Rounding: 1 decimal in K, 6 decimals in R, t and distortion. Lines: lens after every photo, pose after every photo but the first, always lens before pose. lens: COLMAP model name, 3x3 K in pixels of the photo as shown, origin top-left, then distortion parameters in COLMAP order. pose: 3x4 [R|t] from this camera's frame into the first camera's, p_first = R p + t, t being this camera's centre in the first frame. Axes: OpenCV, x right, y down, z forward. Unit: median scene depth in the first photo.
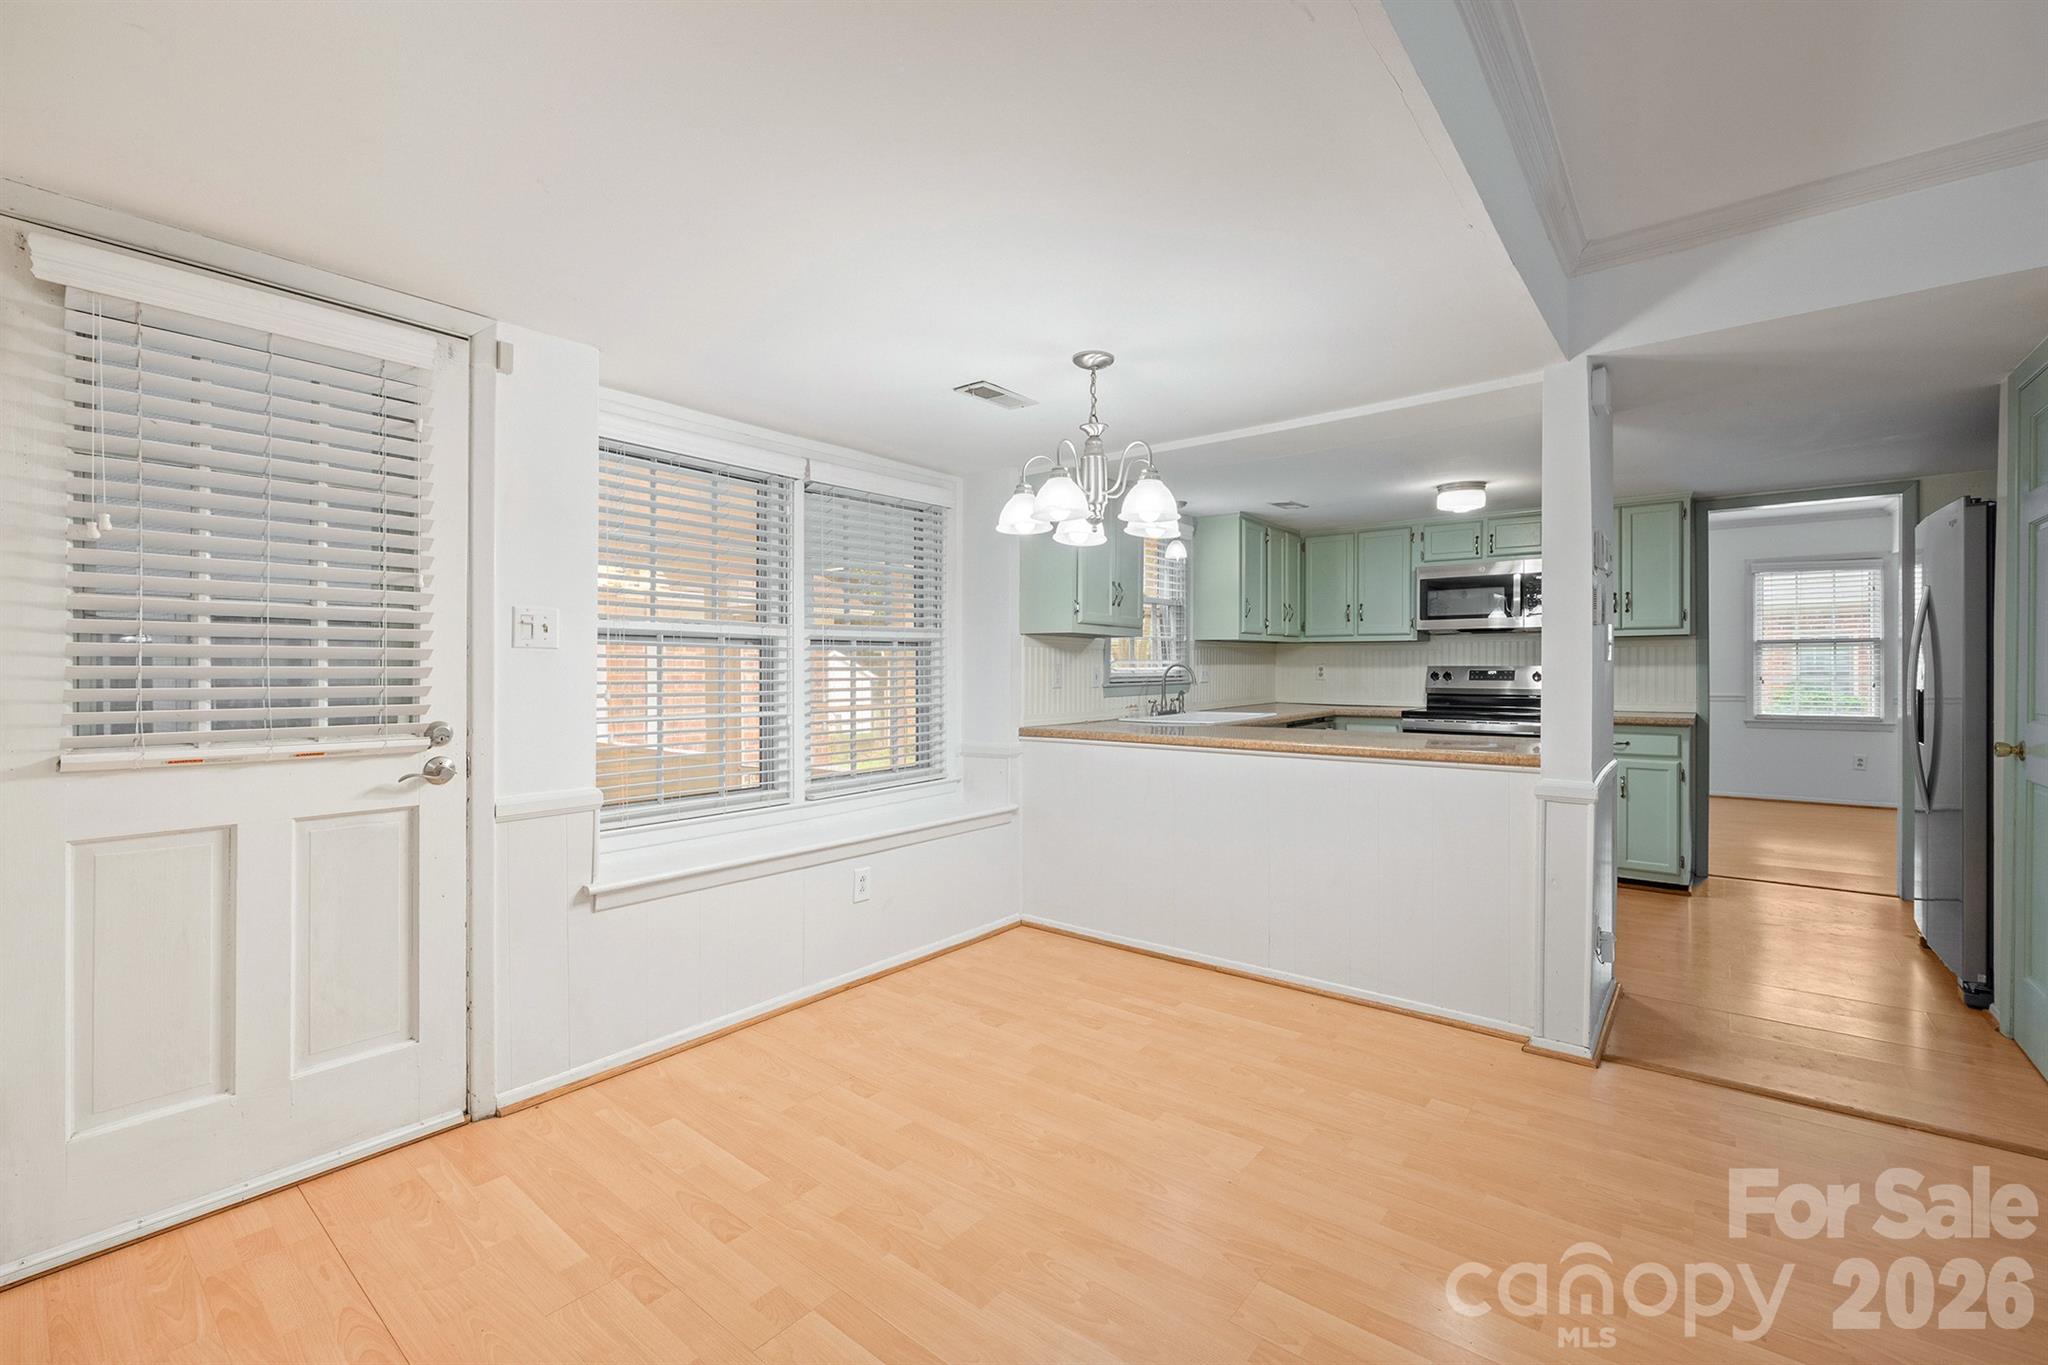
lens RADIAL K [[856.9, 0, 1023.1], [0, 856.9, 673.6], [0, 0, 1]] dist [-0.005618, -0.000992]
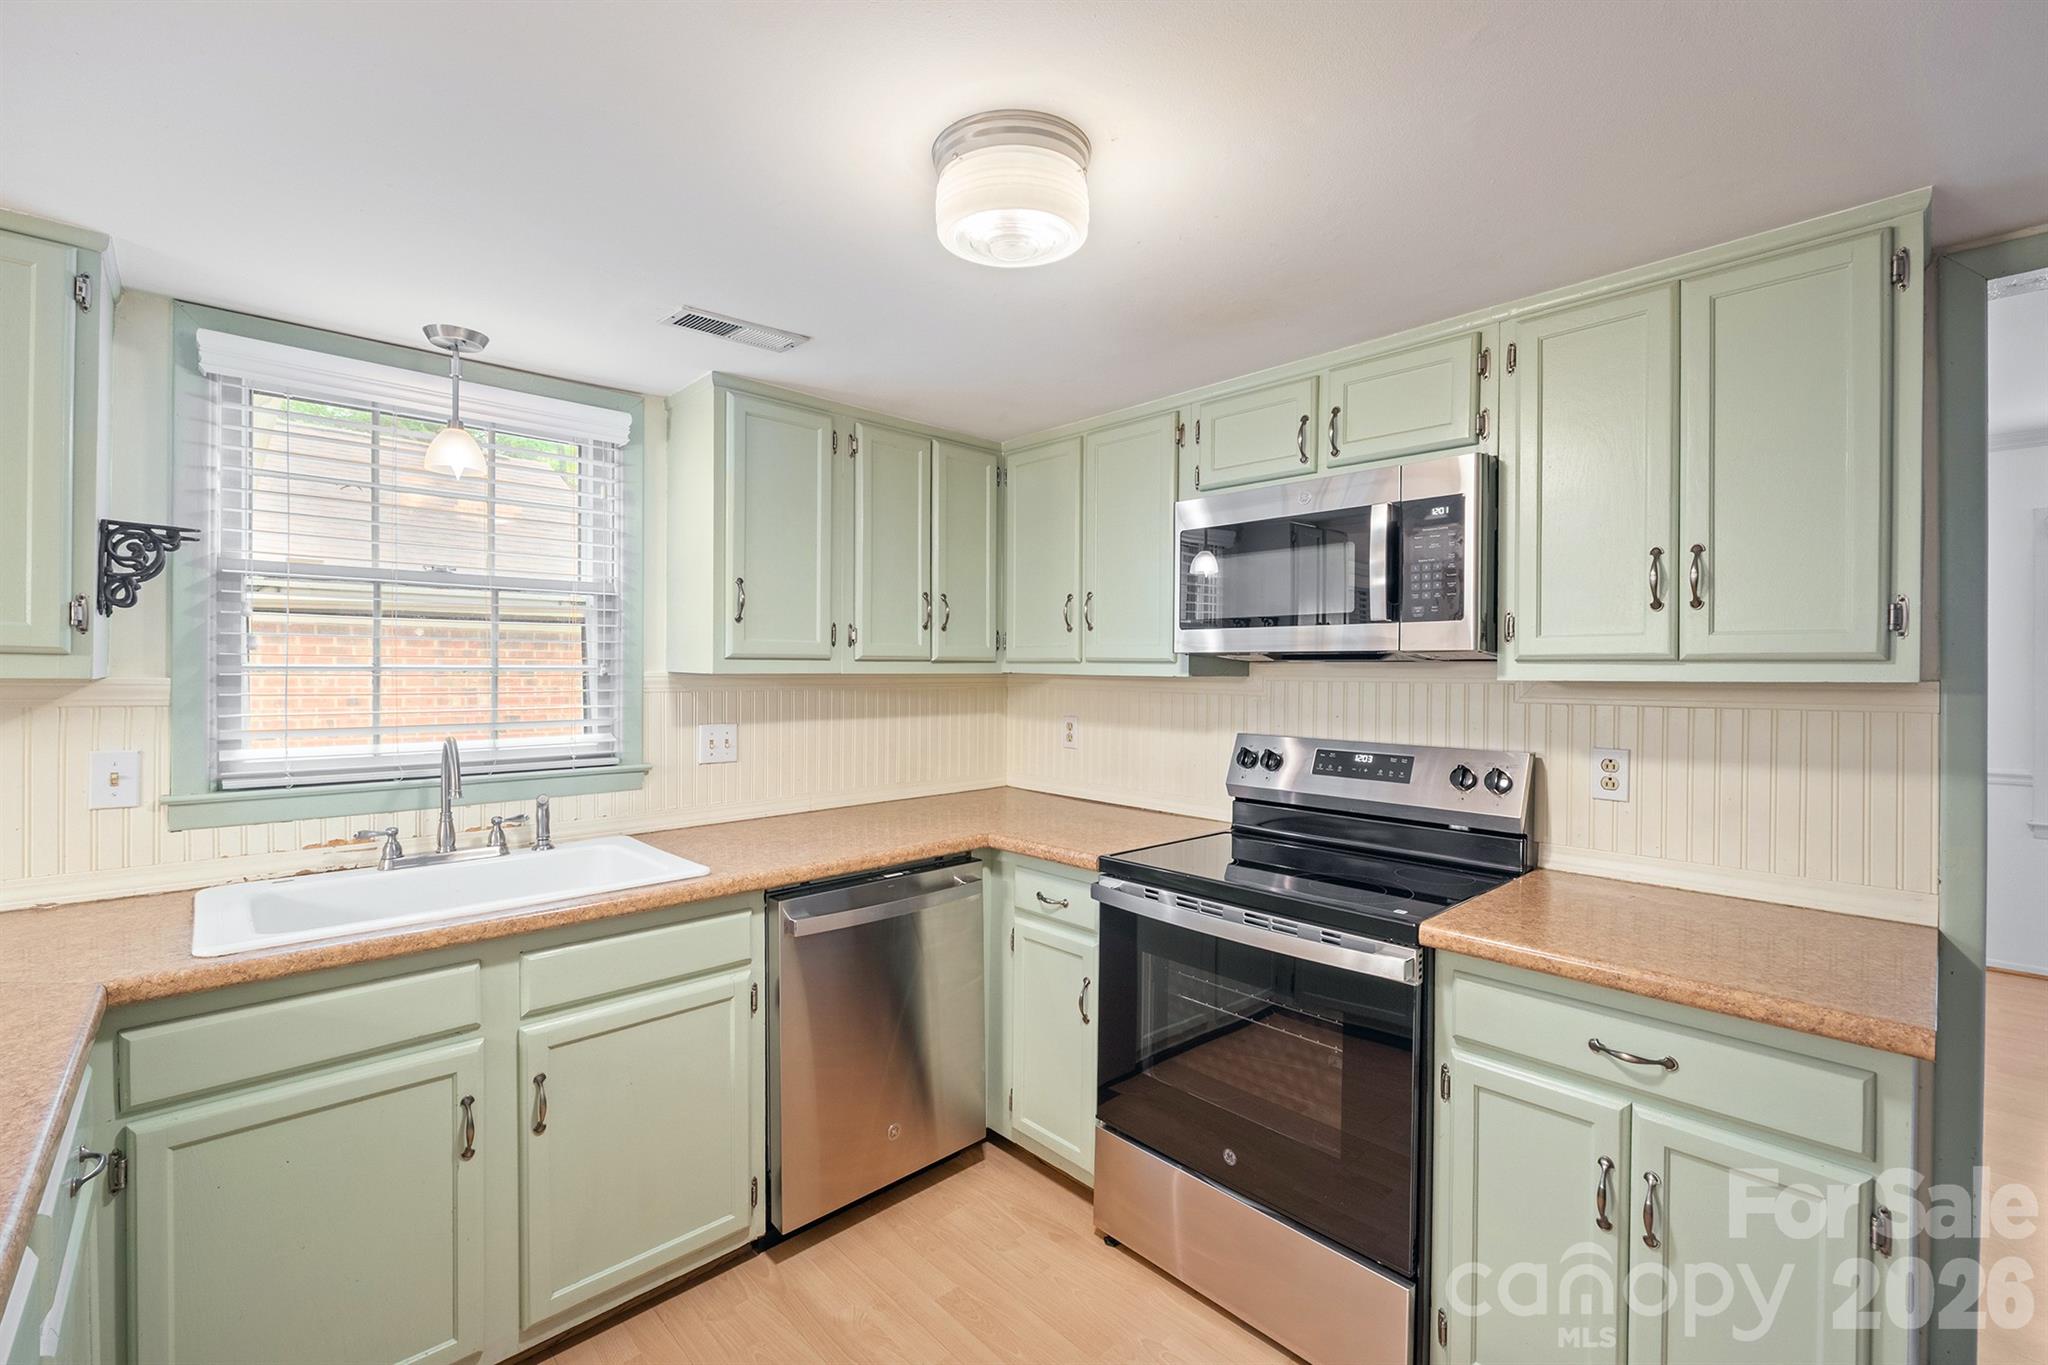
lens RADIAL K [[856.9, 0, 1025.5], [0, 856.9, 677.7], [0, 0, 1]] dist [-0.005618, -0.000992]
pose [[0.990312, 0.010767, -0.138441, 0.587960], [-0.010868, 0.999941, 0.000026, -0.050264], [0.138433, 0.001479, 0.990371, 0.759111]]
